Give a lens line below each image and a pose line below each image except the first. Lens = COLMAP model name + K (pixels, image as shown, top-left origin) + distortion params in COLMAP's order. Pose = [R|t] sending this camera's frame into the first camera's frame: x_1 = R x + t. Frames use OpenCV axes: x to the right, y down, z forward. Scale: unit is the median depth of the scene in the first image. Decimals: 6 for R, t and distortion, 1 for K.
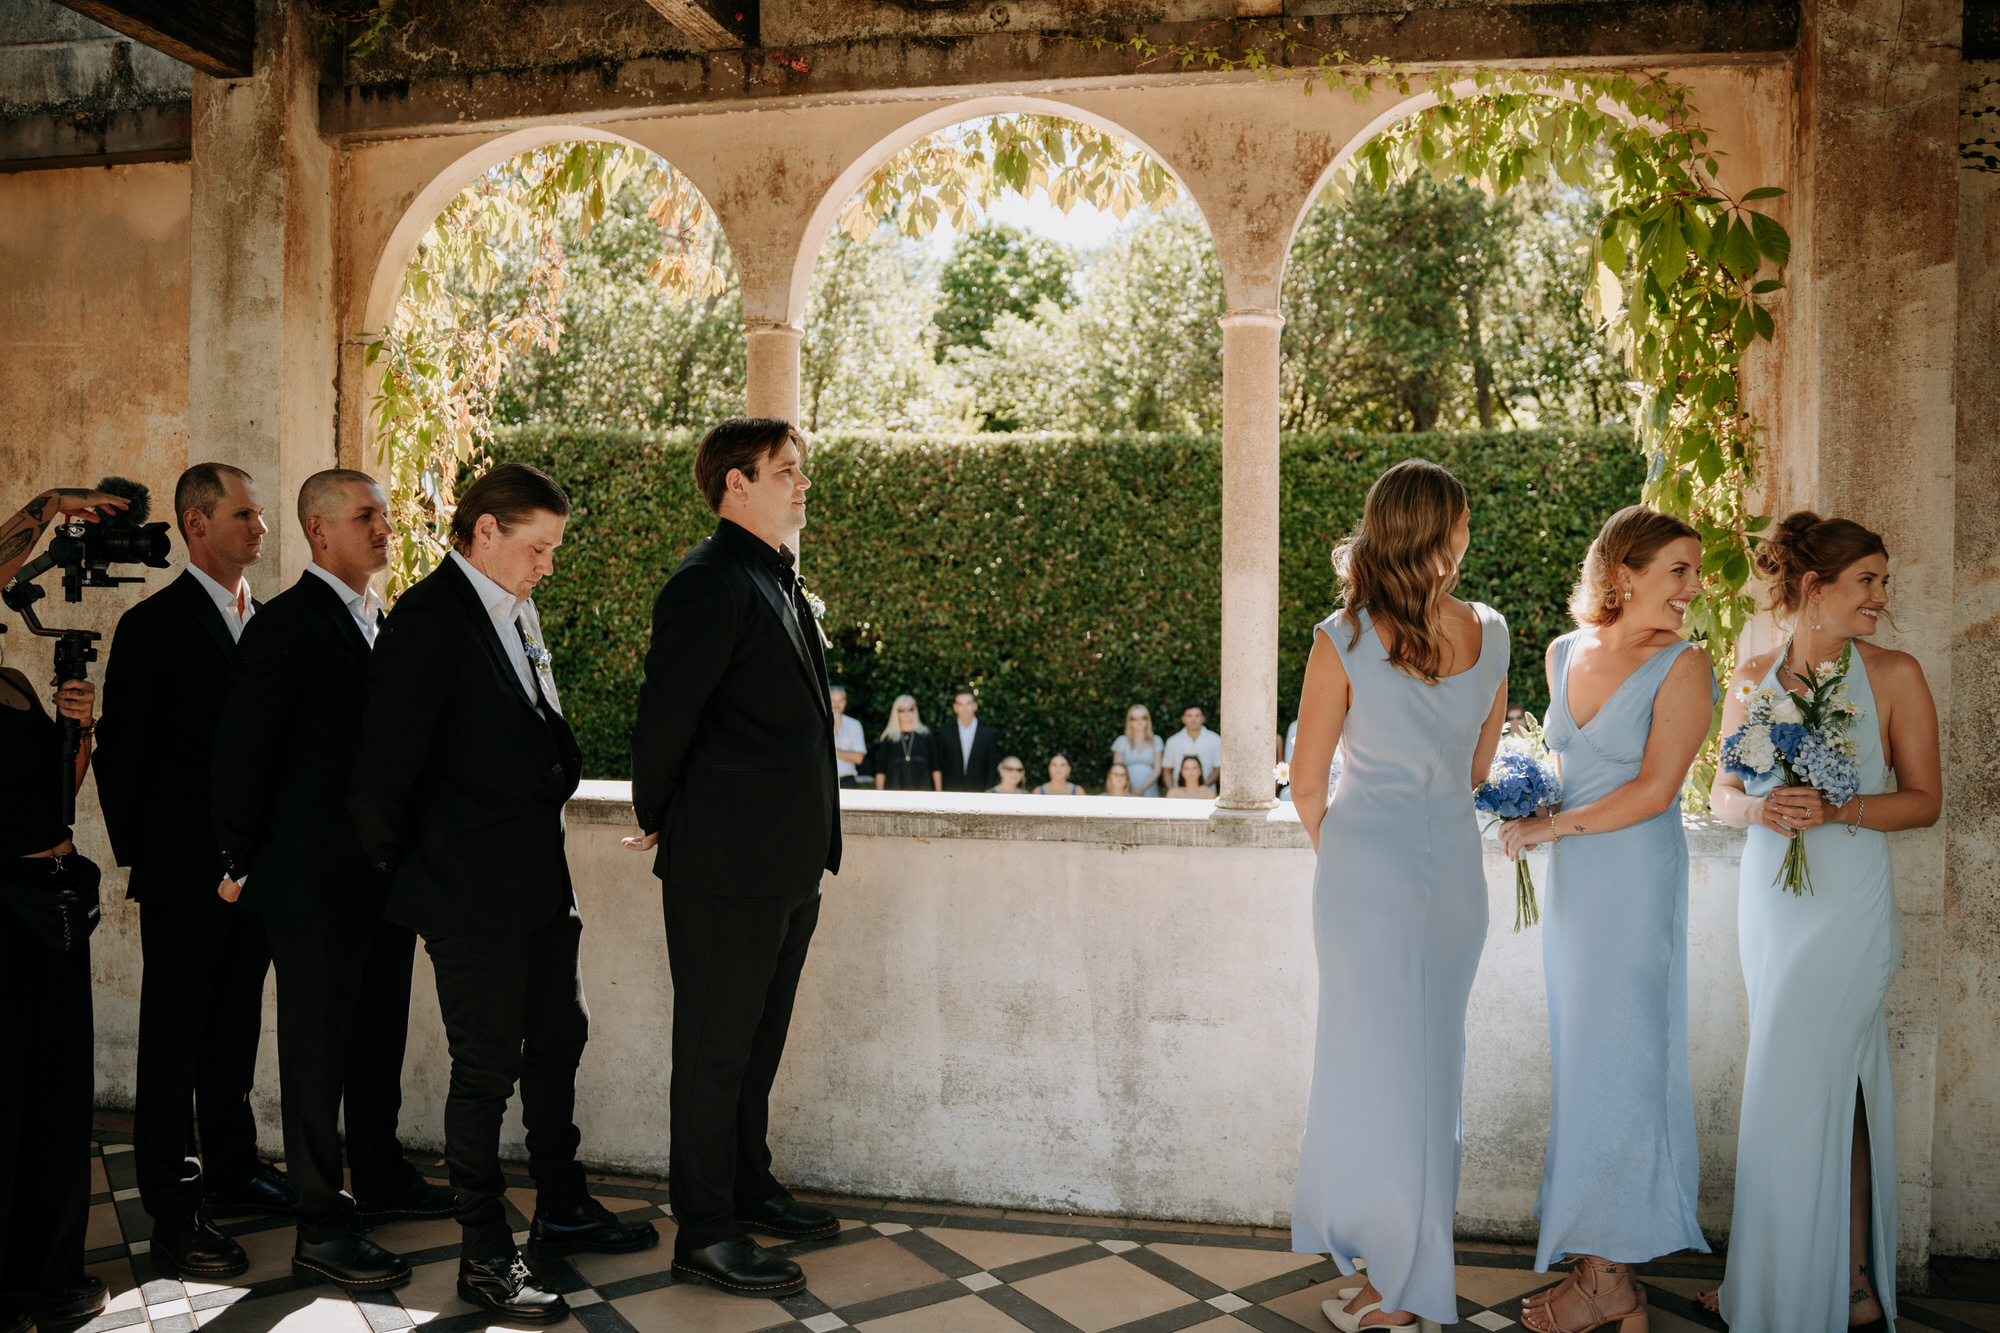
lens RADIAL K [[1632.4, 0, 995.1], [0, 1632.4, 665.4], [0, 0, 1]] dist [-0.200670, 0.191603]
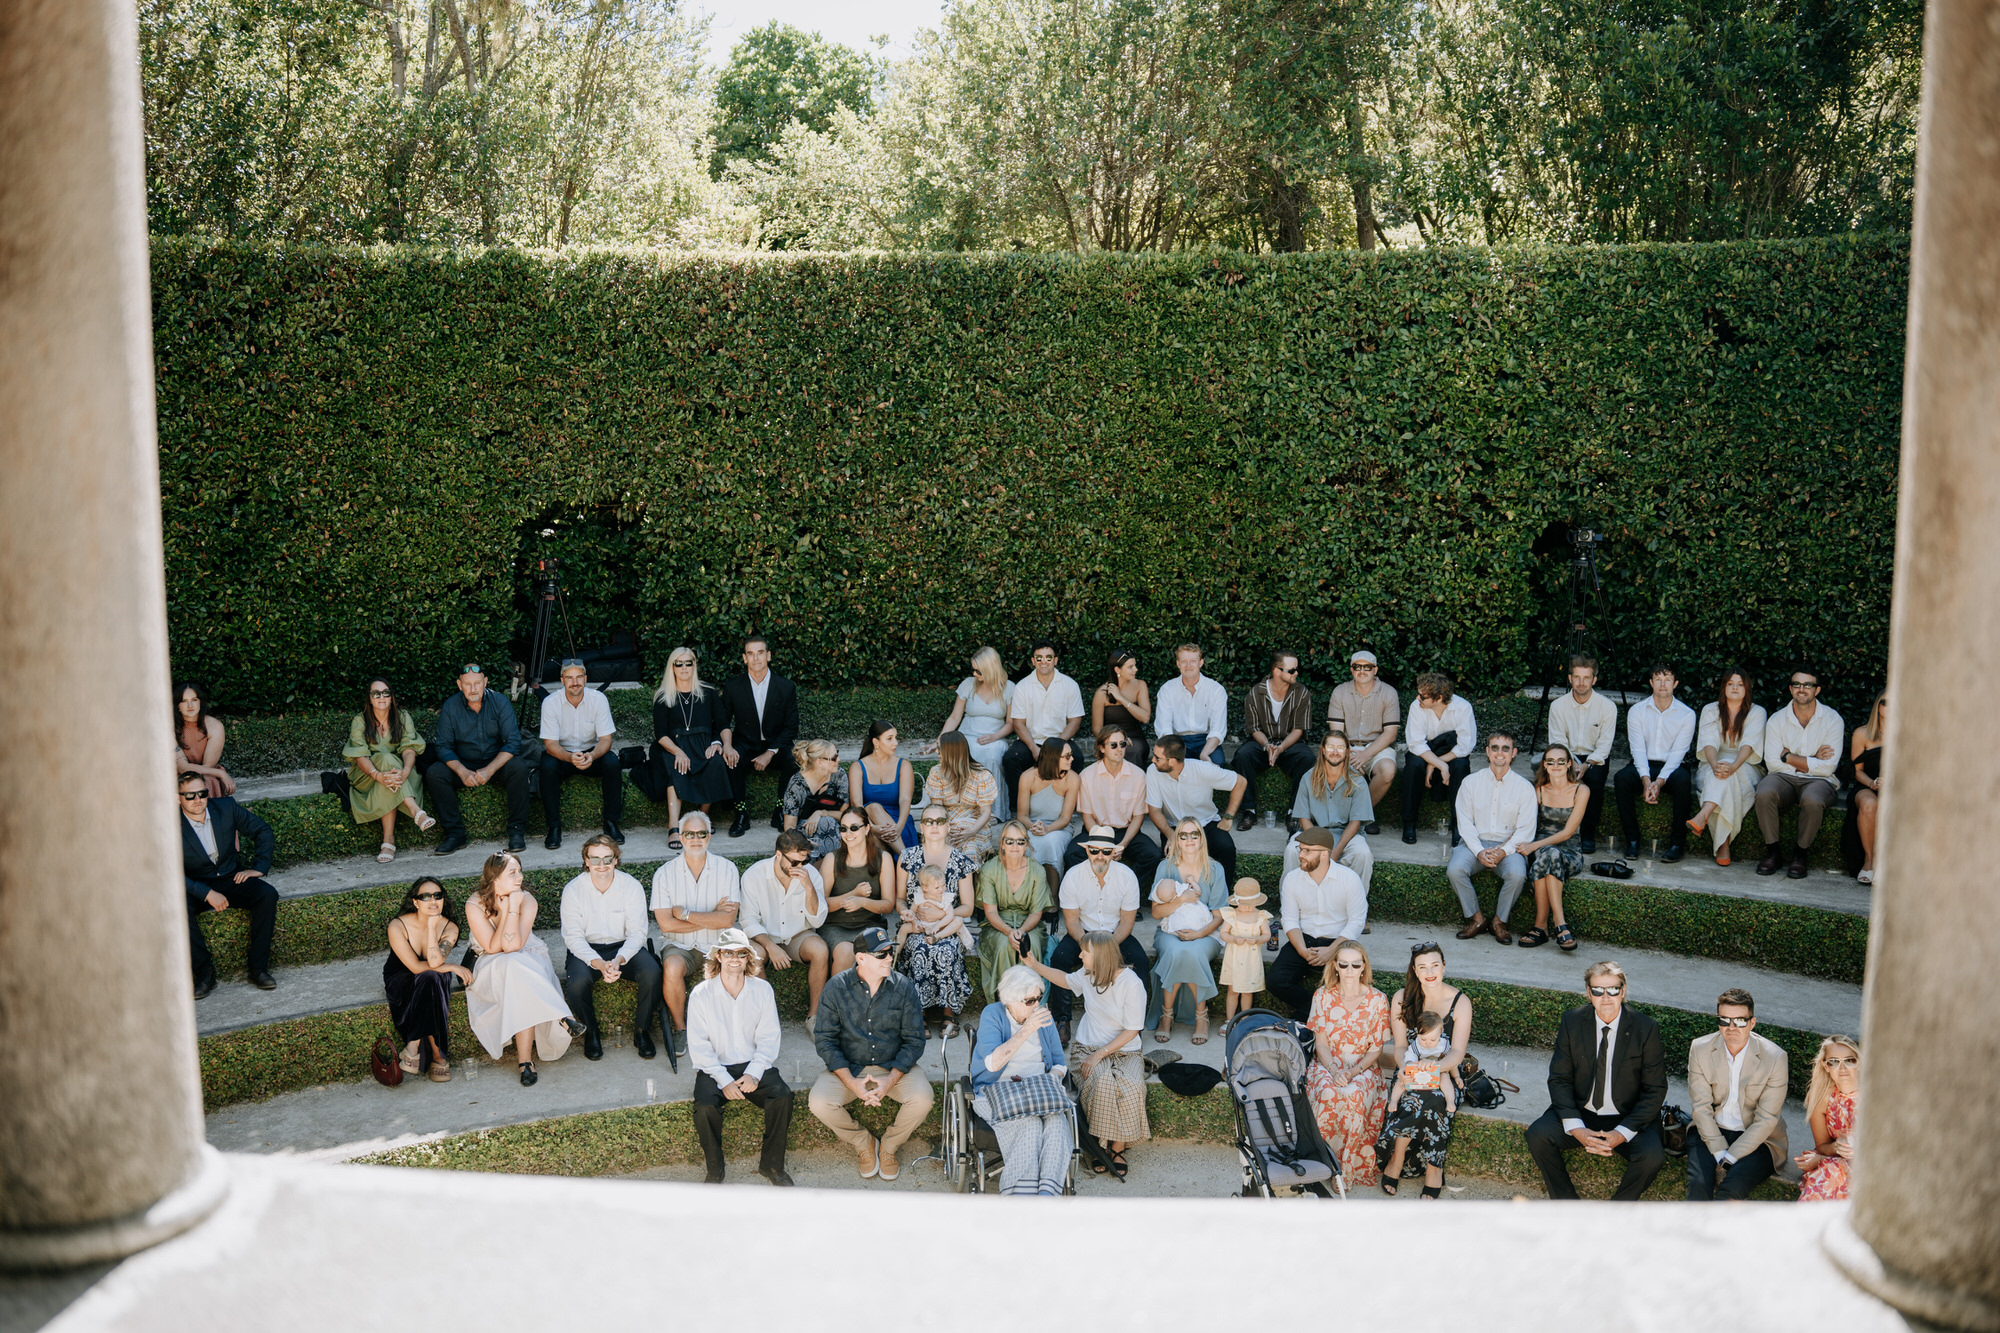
lens RADIAL K [[1632.4, 0, 995.1], [0, 1632.4, 665.4], [0, 0, 1]] dist [-0.200670, 0.191603]
pose [[0.991222, -0.020370, 0.130627, -0.006151], [0.009129, 0.996246, 0.086088, -0.007445], [-0.131891, -0.084140, 0.987687, 0.197130]]
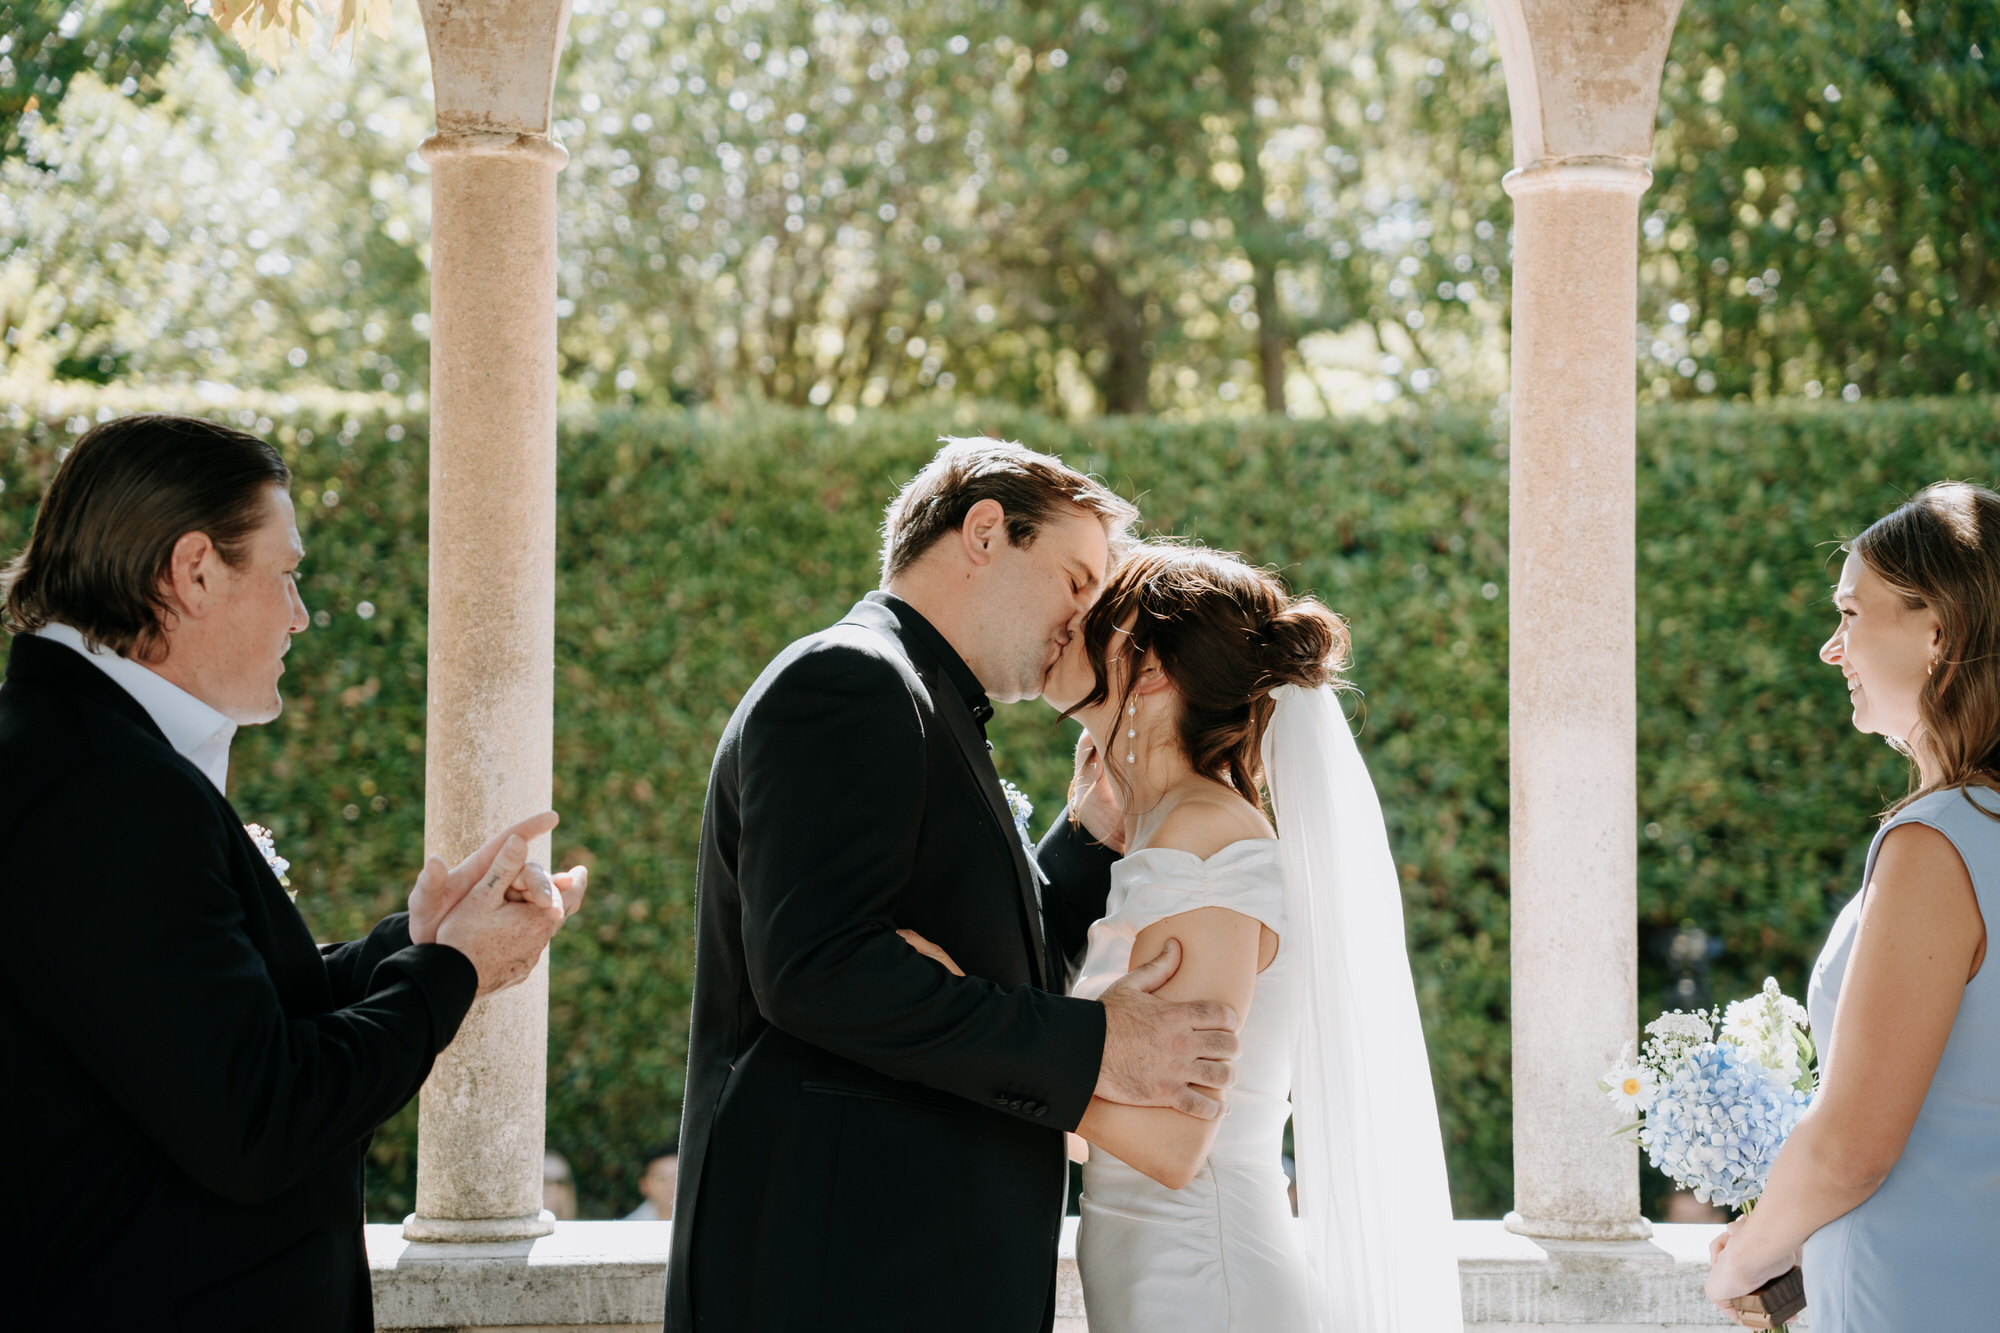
lens RADIAL K [[3920.5, 0, 1008.2], [0, 3920.5, 656.8], [0, 0, 1]] dist [0.486126, 0.372424]
pose [[0.959617, 0.013449, 0.280988, -0.078621], [0.008545, 0.997002, -0.076903, 0.002558], [-0.281180, 0.076198, 0.956625, -0.010866]]
